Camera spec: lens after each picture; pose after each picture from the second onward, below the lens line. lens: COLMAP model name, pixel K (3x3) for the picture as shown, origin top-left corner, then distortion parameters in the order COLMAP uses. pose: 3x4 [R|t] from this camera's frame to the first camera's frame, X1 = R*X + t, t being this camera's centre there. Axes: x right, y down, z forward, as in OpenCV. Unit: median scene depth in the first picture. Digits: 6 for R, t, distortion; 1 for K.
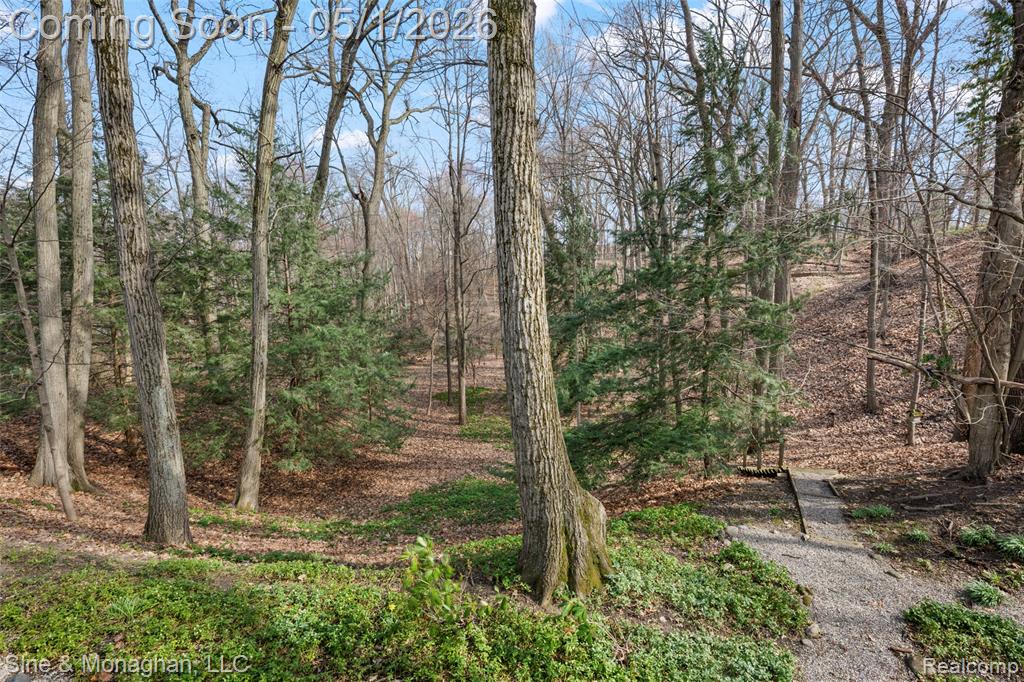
lens RADIAL K [[474.3, 0, 511.8], [0, 474.3, 345.4], [0, 0, 1]] dist [0.003930, 0.000577]
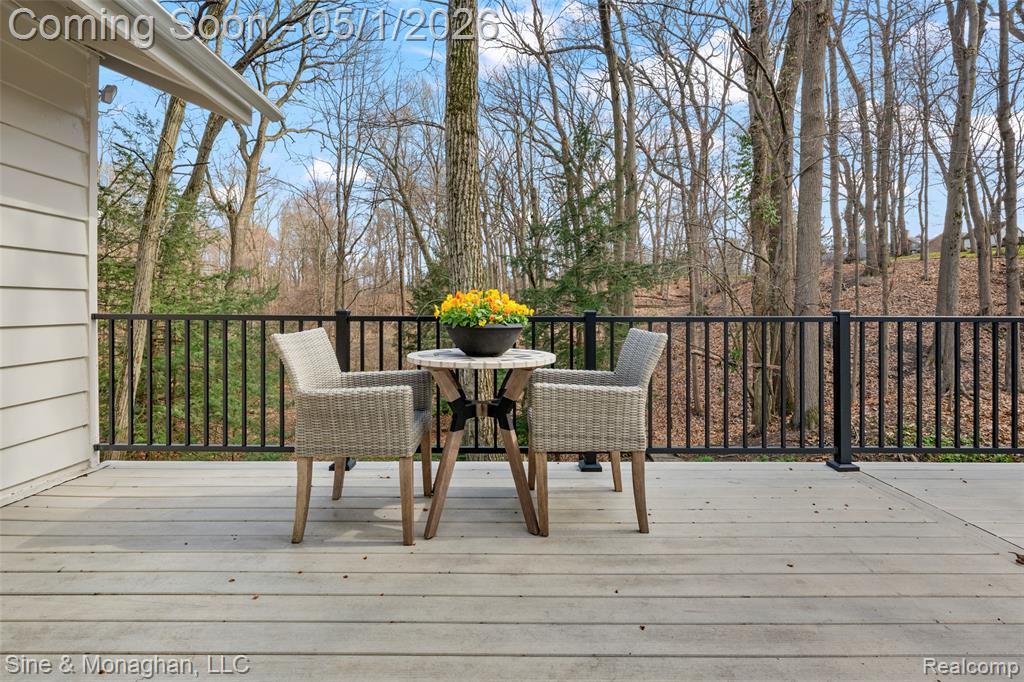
lens RADIAL K [[474.3, 0, 518.9], [0, 474.3, 309.8], [0, 0, 1]] dist [0.003930, 0.000577]
pose [[0.956481, 0.024143, 0.290793, -0.047740], [0.013977, 0.991637, -0.128303, 0.023699], [-0.291459, 0.126783, 0.948144, -0.063821]]
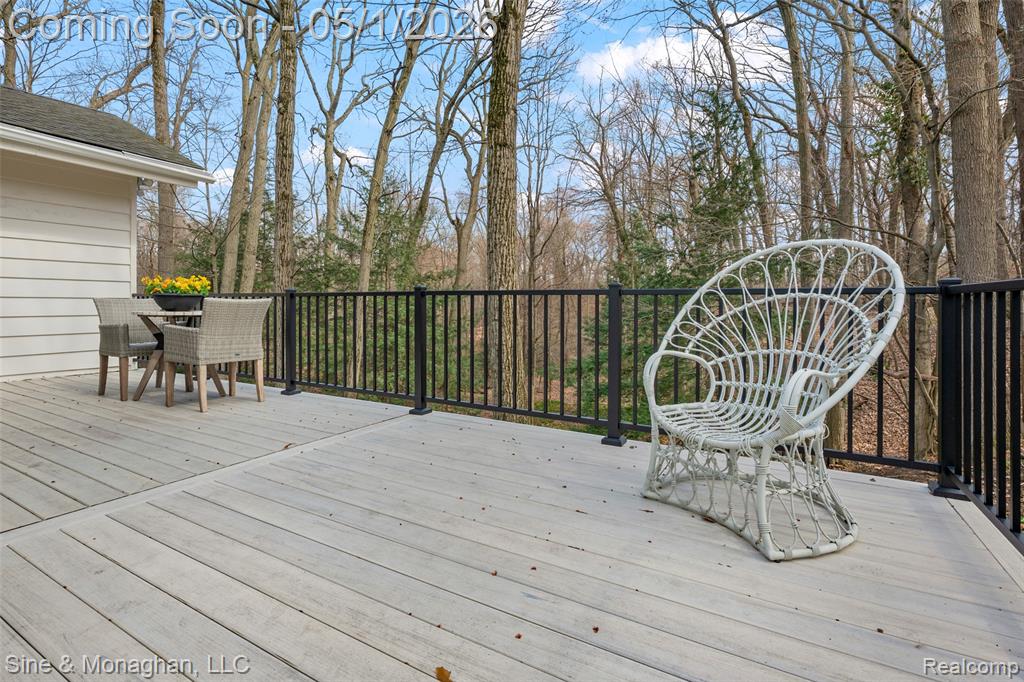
lens RADIAL K [[474.3, 0, 501.3], [0, 474.3, 307.1], [0, 0, 1]] dist [0.003930, 0.000577]
pose [[0.974096, 0.033749, -0.223603, 0.076502], [-0.061286, 0.991194, -0.117380, 0.029659], [0.217673, 0.128043, 0.967586, -0.098948]]
